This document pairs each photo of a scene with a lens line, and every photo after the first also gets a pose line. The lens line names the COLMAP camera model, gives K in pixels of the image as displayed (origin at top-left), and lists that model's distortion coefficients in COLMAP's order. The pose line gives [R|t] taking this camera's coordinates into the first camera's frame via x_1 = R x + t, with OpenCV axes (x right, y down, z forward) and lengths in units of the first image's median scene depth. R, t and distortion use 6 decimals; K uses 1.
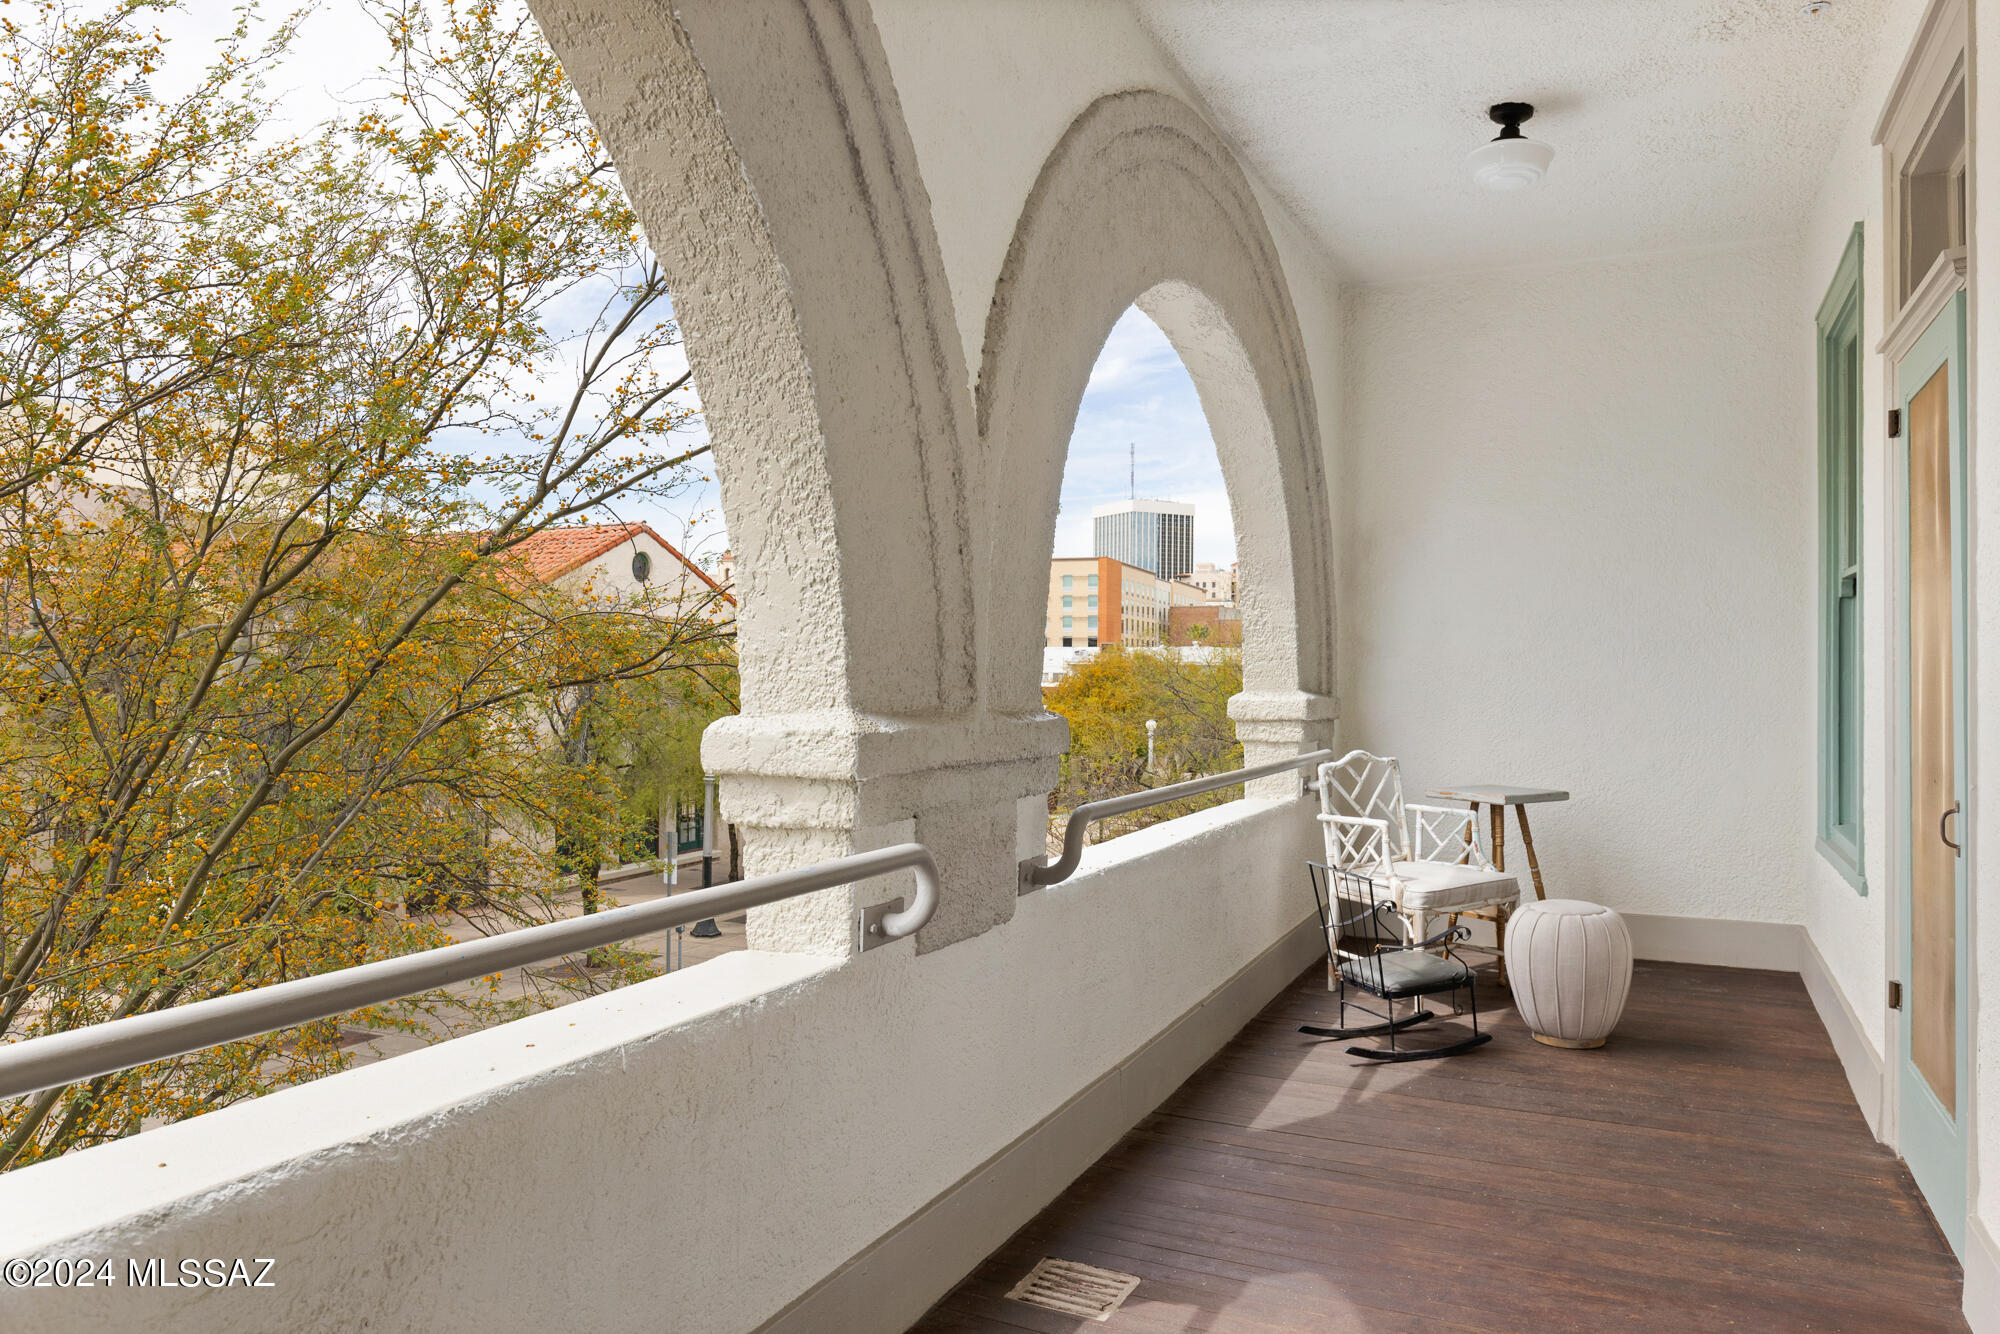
lens RADIAL K [[1343.1, 0, 1004.3], [0, 1343.1, 689.1], [0, 0, 1]] dist [-0.000240, 0.001836]
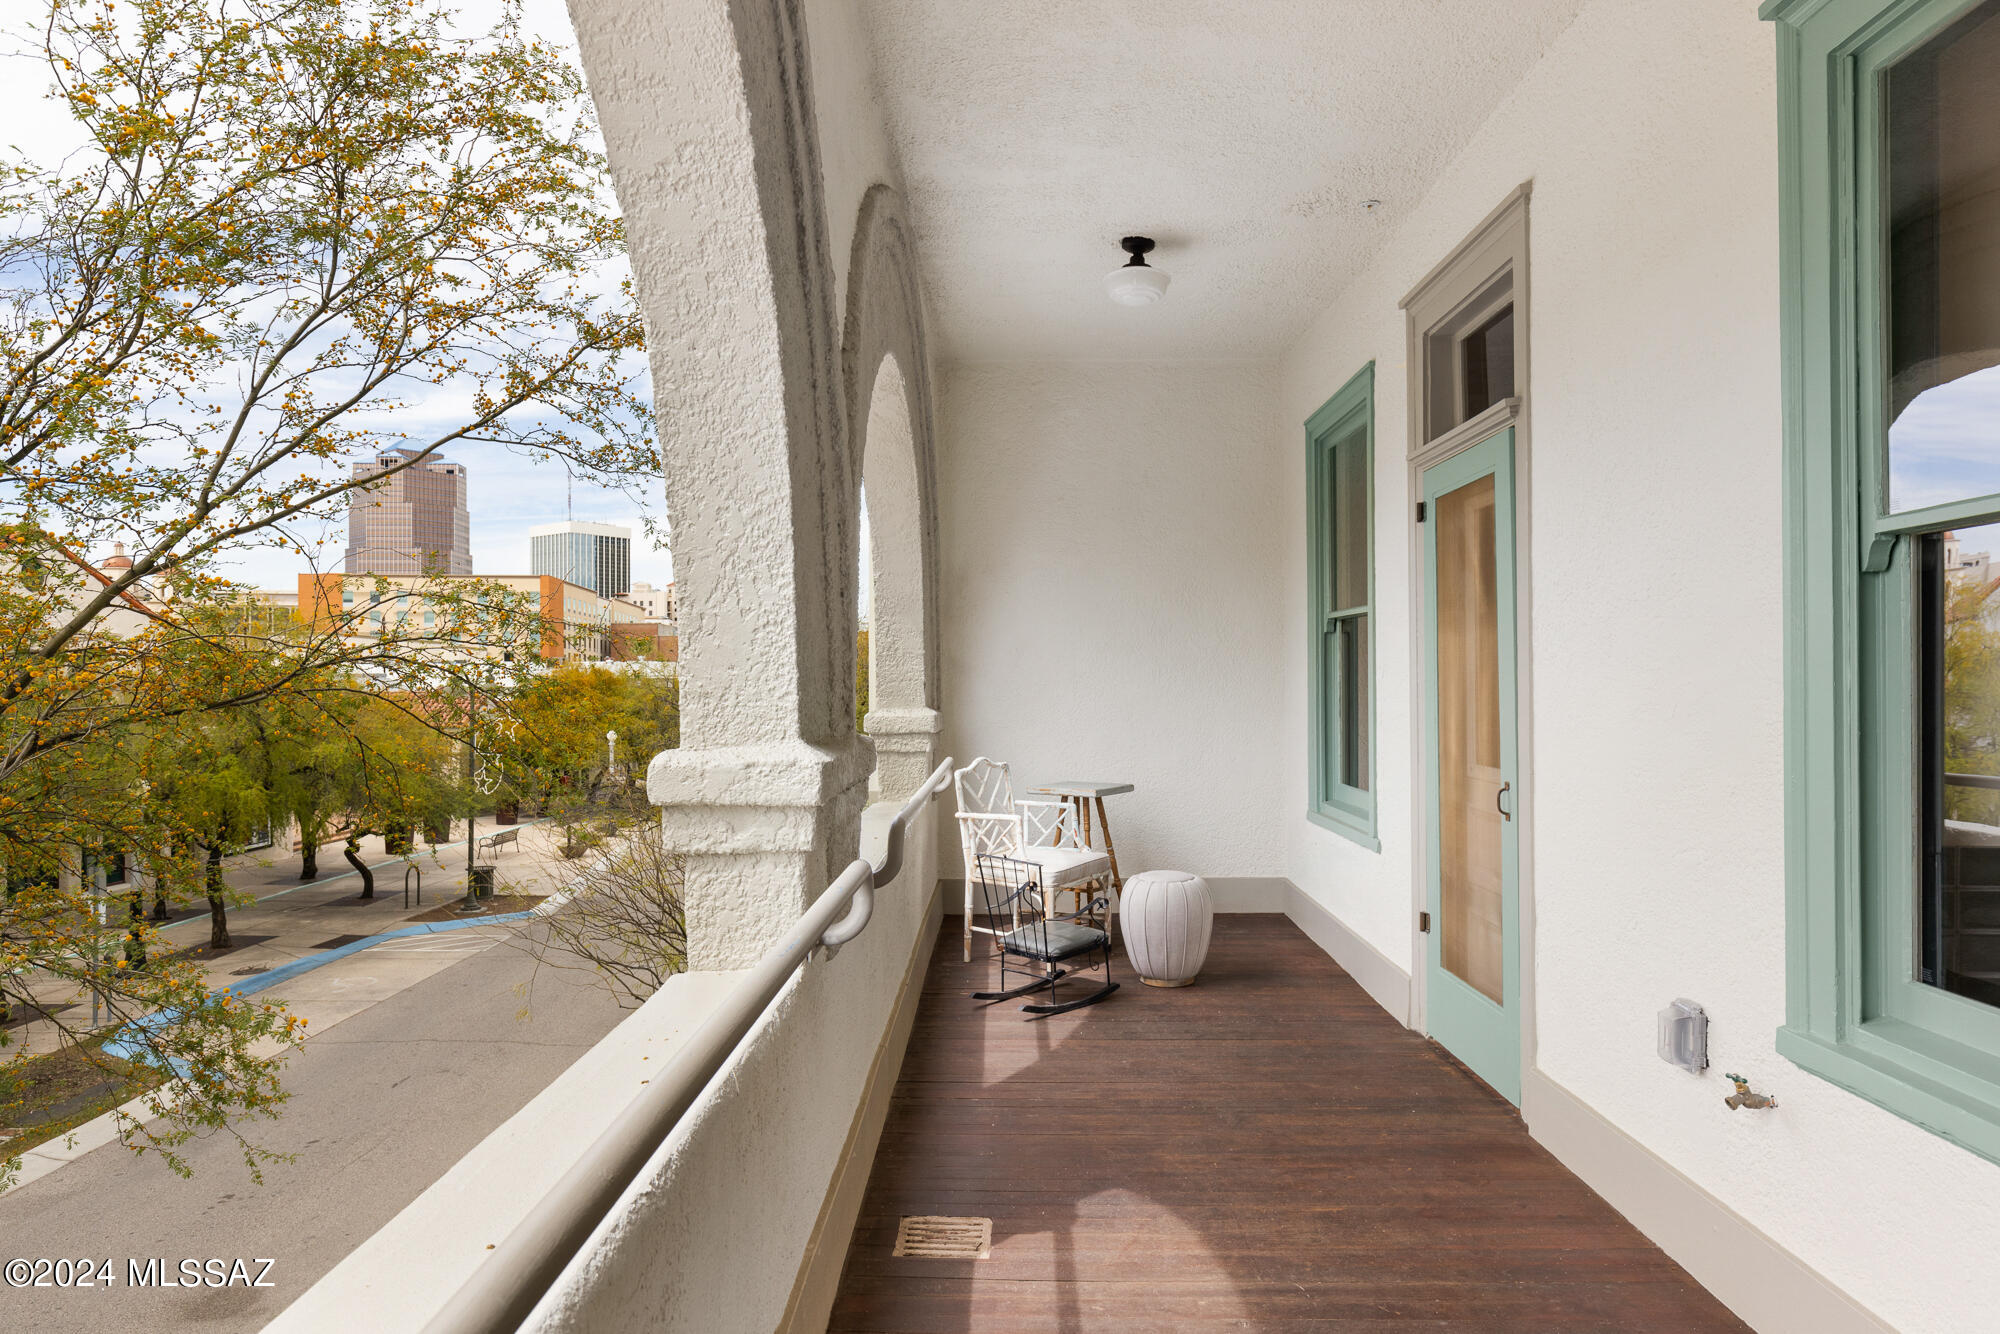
lens RADIAL K [[1203.3, 0, 994.9], [0, 1203.3, 704.0], [0, 0, 1]] dist [-0.002115, -0.000542]
pose [[0.919627, -0.016299, 0.392454, -0.226081], [0.015467, 0.999866, 0.005282, -0.011267], [-0.392488, 0.001213, 0.919756, 0.026040]]
